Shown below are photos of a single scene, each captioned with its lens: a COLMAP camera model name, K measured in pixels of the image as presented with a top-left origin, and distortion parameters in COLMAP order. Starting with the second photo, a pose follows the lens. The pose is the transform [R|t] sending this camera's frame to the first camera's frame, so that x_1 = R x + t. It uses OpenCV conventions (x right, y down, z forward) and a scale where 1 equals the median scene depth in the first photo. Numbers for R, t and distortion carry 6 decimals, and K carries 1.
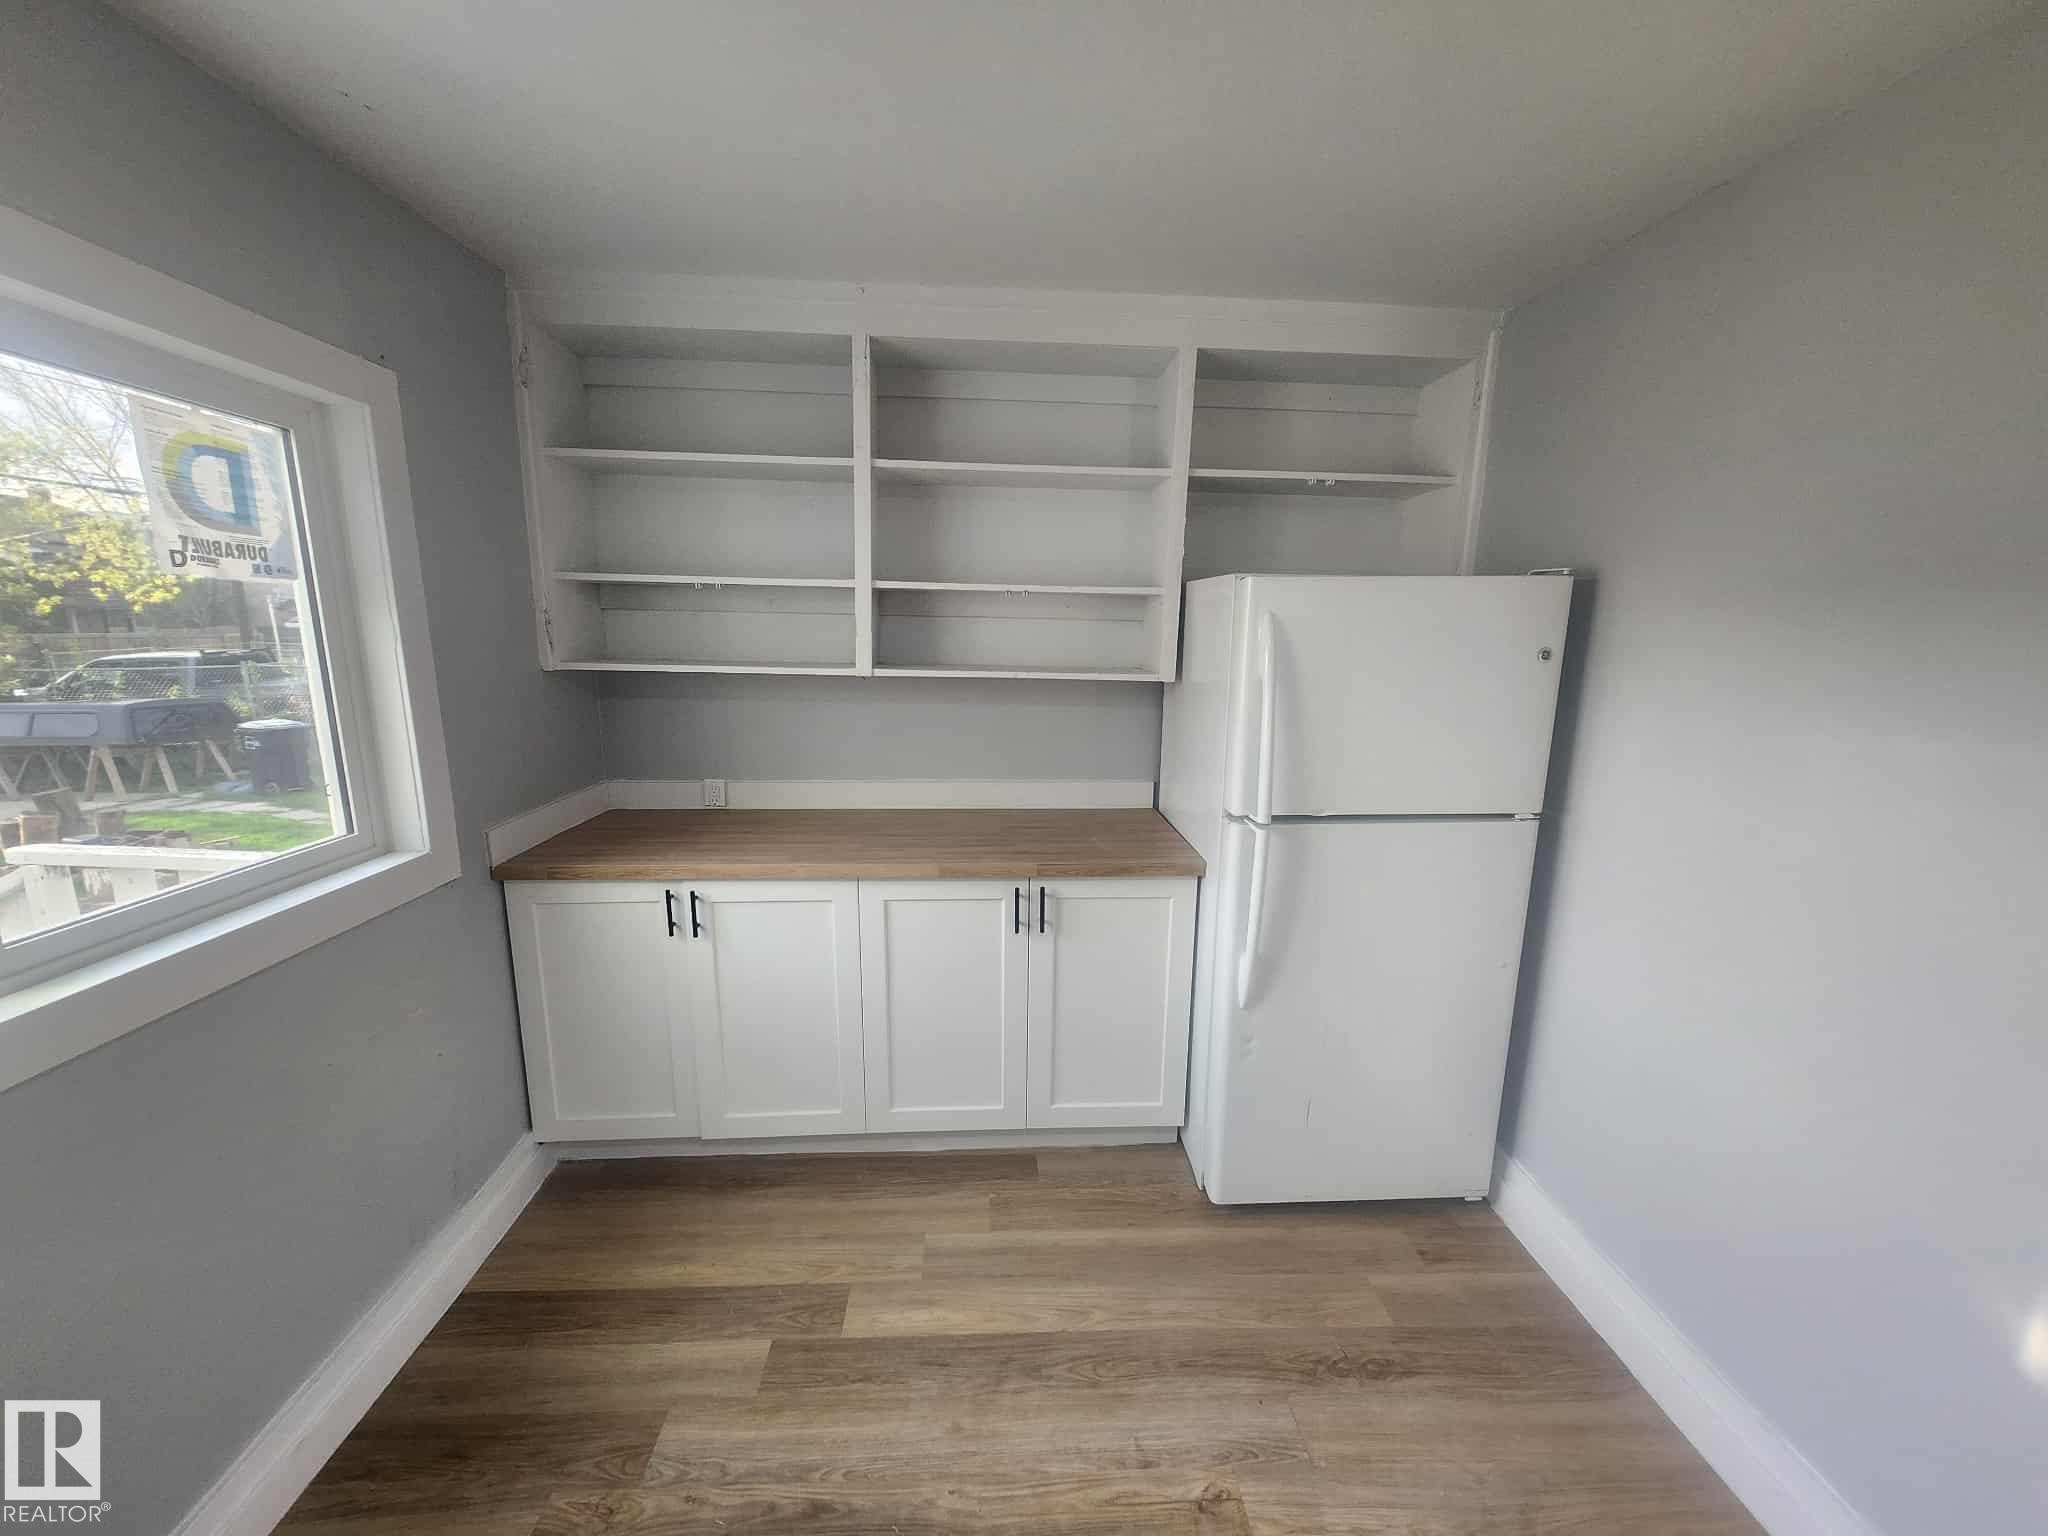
lens RADIAL K [[812.7, 0, 1023.6], [0, 812.7, 785.8], [0, 0, 1]] dist [-0.000830, -0.000098]
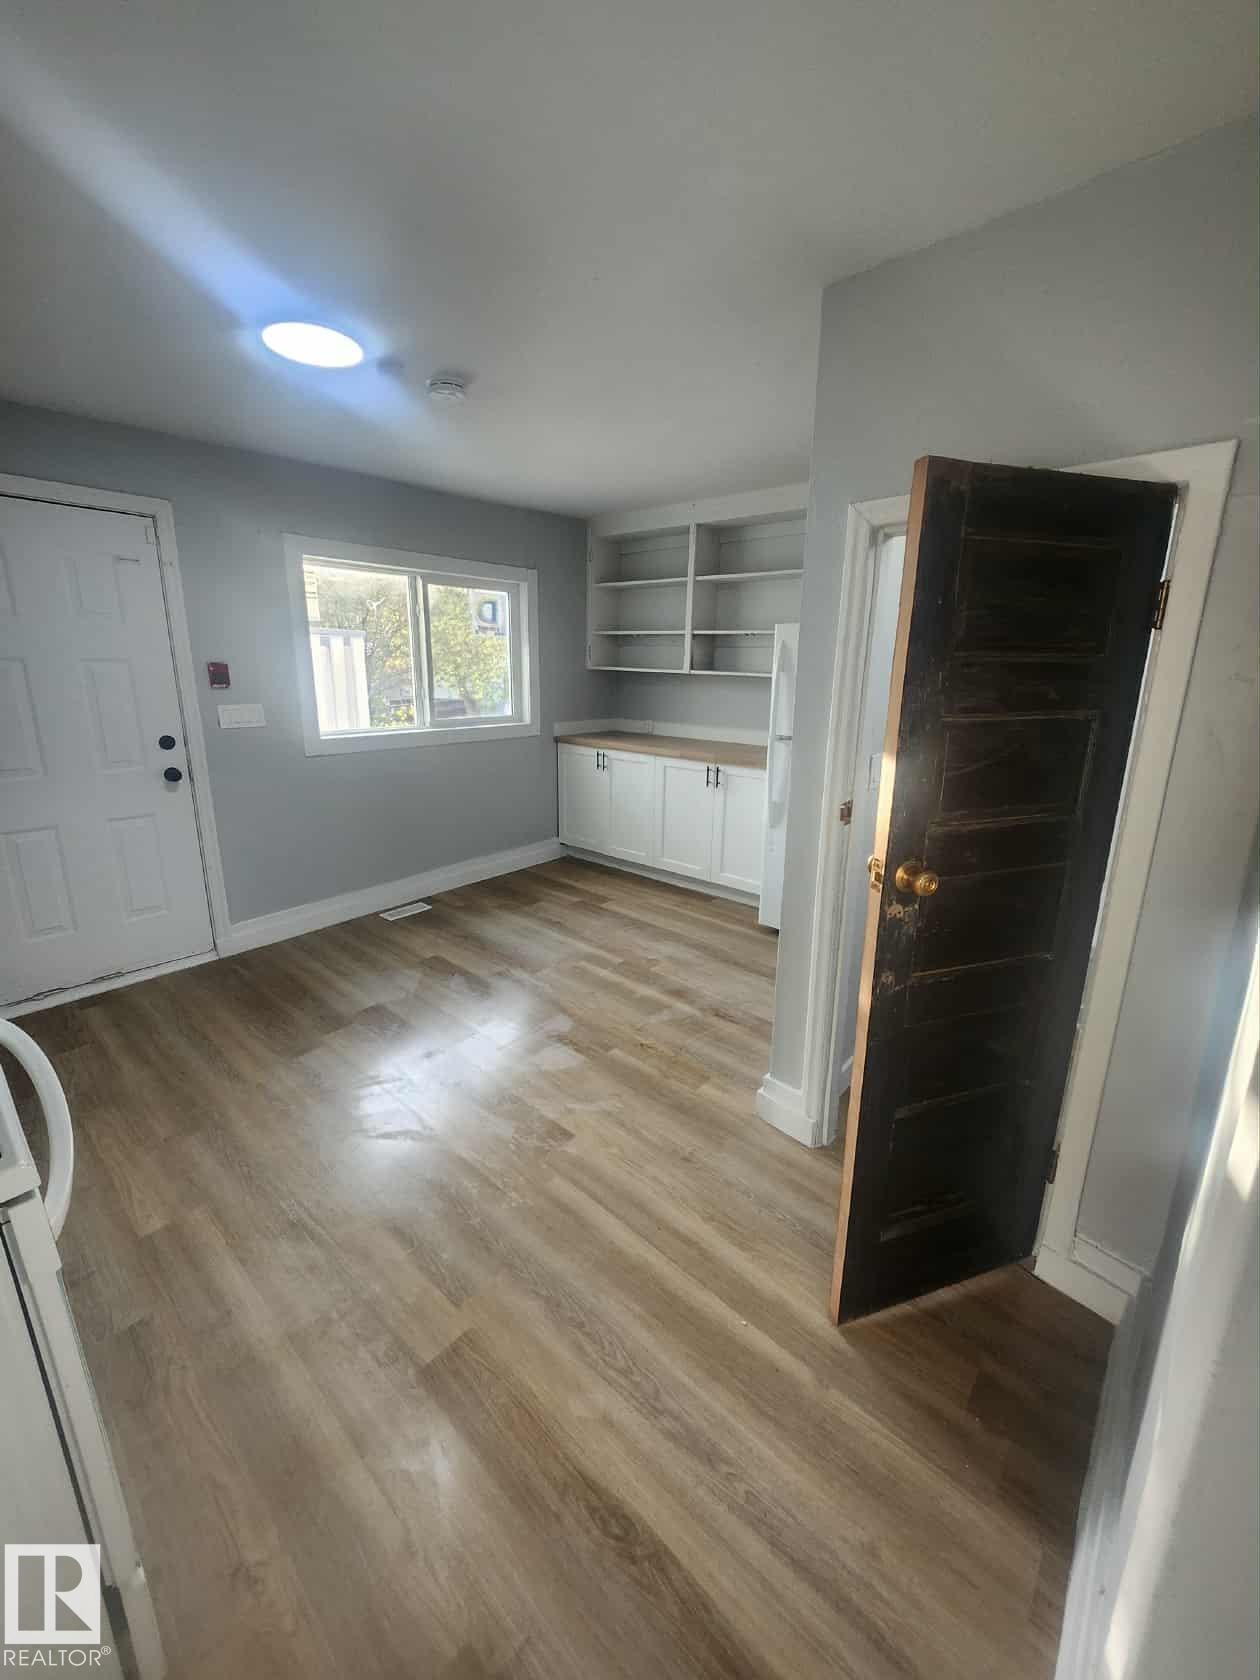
lens RADIAL K [[666.6, 0, 629.7], [0, 666.6, 828.2], [0, 0, 1]] dist [-0.000830, -0.000098]
pose [[0.721008, 0.165141, -0.672960, 1.126454], [-0.140292, 0.985862, 0.091617, 0.159067], [0.678576, 0.028355, 0.733983, -0.516096]]
